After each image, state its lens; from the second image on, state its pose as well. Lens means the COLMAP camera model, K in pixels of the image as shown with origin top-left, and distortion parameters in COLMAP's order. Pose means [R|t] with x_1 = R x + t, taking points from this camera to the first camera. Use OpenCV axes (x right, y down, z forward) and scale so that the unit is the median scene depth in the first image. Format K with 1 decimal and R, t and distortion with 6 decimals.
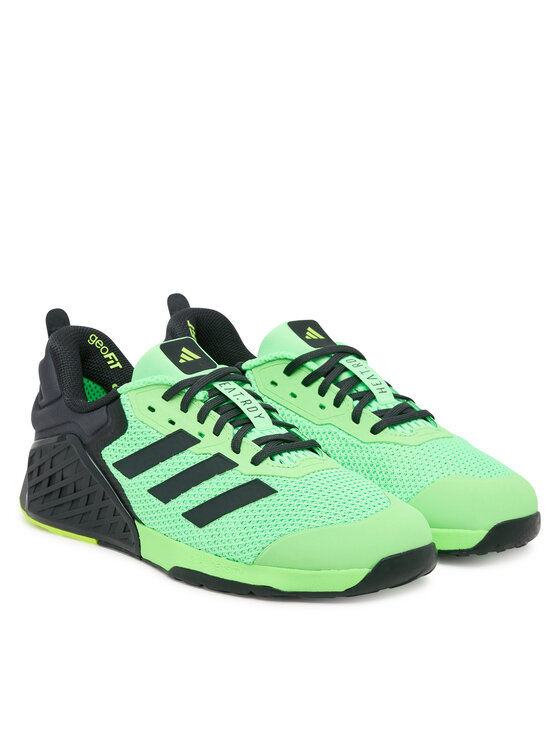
lens RADIAL K [[2194.9, 0, 280.0], [0, 2194.9, 373.0], [0, 0, 1]] dist [-0.626149, -0.071045]
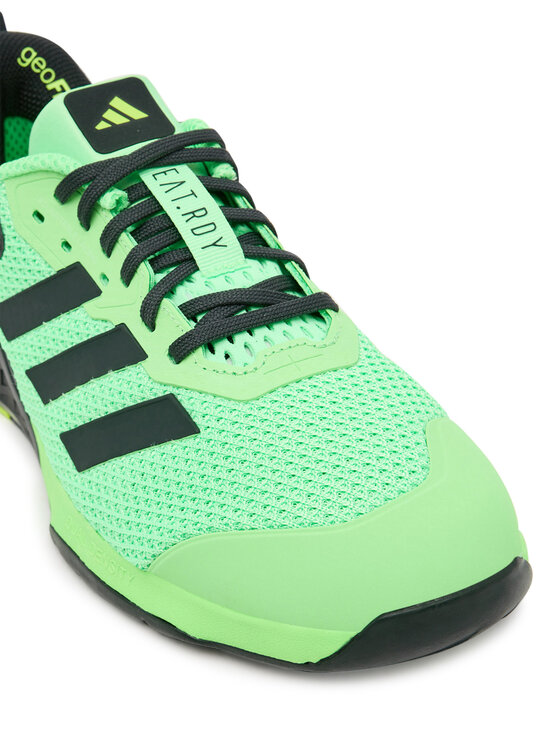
lens RADIAL K [[1269.2, 0, 280.0], [0, 1269.2, 373.0], [0, 0, 1]] dist [-0.274778, 1.624471]
pose [[0.933279, 0.092611, -0.347006, 0.108018], [0.033292, 0.939715, 0.340335, -0.050881], [0.357606, -0.329180, 0.873933, 0.745372]]
